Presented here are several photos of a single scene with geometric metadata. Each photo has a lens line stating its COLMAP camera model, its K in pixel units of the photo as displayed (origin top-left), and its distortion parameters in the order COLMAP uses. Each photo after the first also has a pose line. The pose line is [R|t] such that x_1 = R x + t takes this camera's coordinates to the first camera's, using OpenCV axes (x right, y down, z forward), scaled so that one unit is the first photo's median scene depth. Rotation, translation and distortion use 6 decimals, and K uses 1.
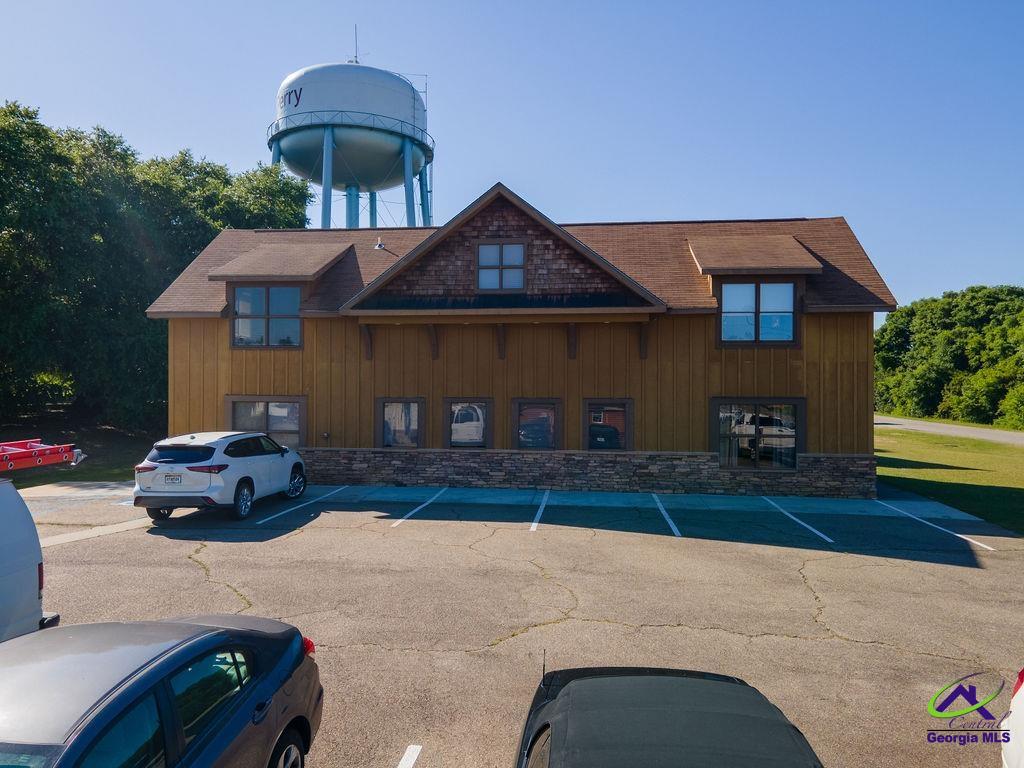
lens RADIAL K [[756.9, 0, 510.3], [0, 756.9, 381.7], [0, 0, 1]] dist [0.044704, 0.014384]
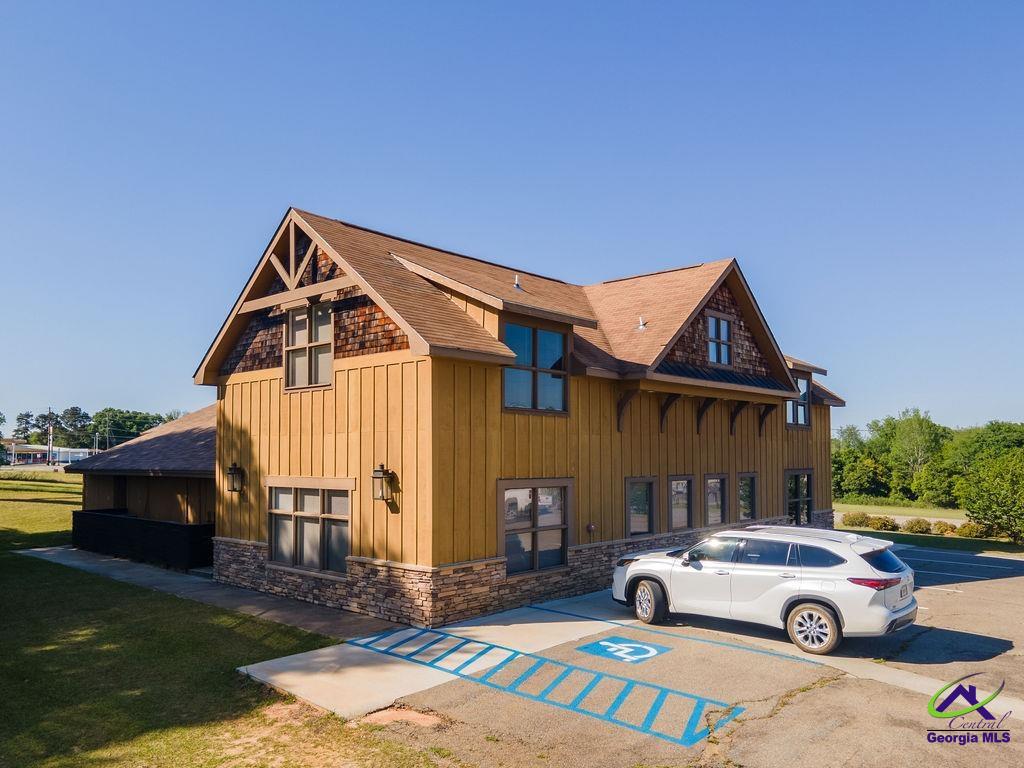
lens RADIAL K [[756.9, 0, 511.0], [0, 756.9, 434.3], [0, 0, 1]] dist [0.044704, 0.014384]
pose [[0.594182, 0.019326, 0.804098, -0.929824], [-0.008832, 0.999808, -0.017503, -0.011635], [-0.804282, 0.003298, 0.594238, 0.605925]]
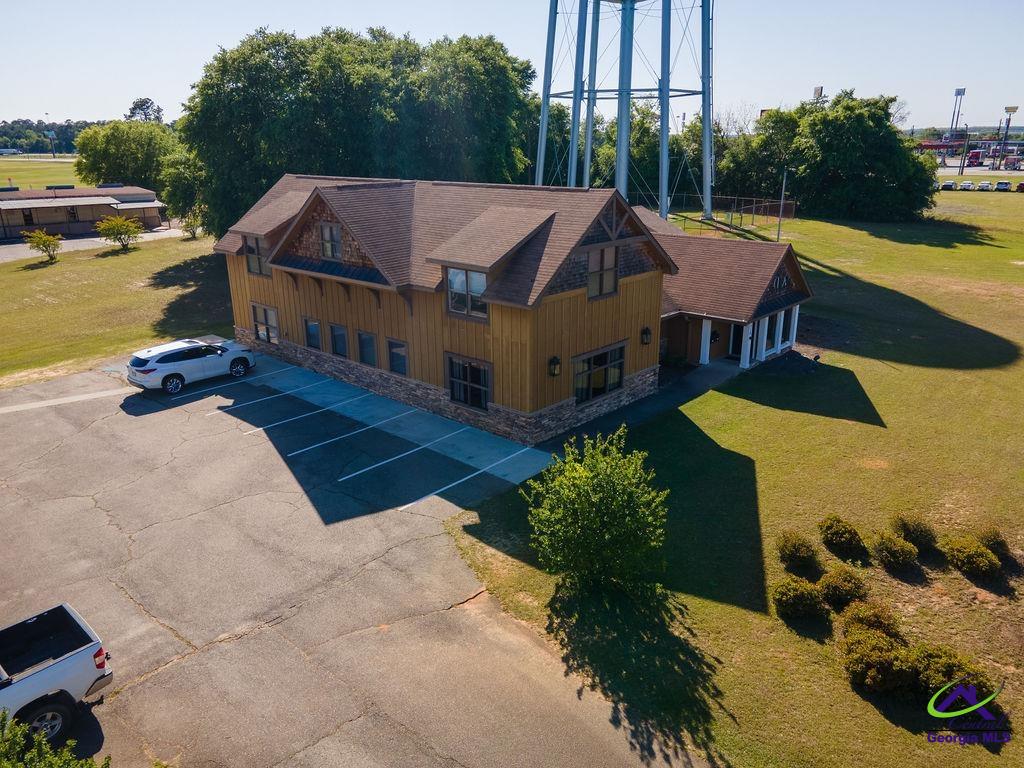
lens RADIAL K [[756.9, 0, 512.7], [0, 756.9, 380.1], [0, 0, 1]] dist [0.044704, 0.014384]
pose [[0.803551, 0.170090, -0.570417, 1.104727], [0.022778, 0.948815, 0.315010, -0.341037], [0.594800, -0.266120, 0.758547, 0.033522]]
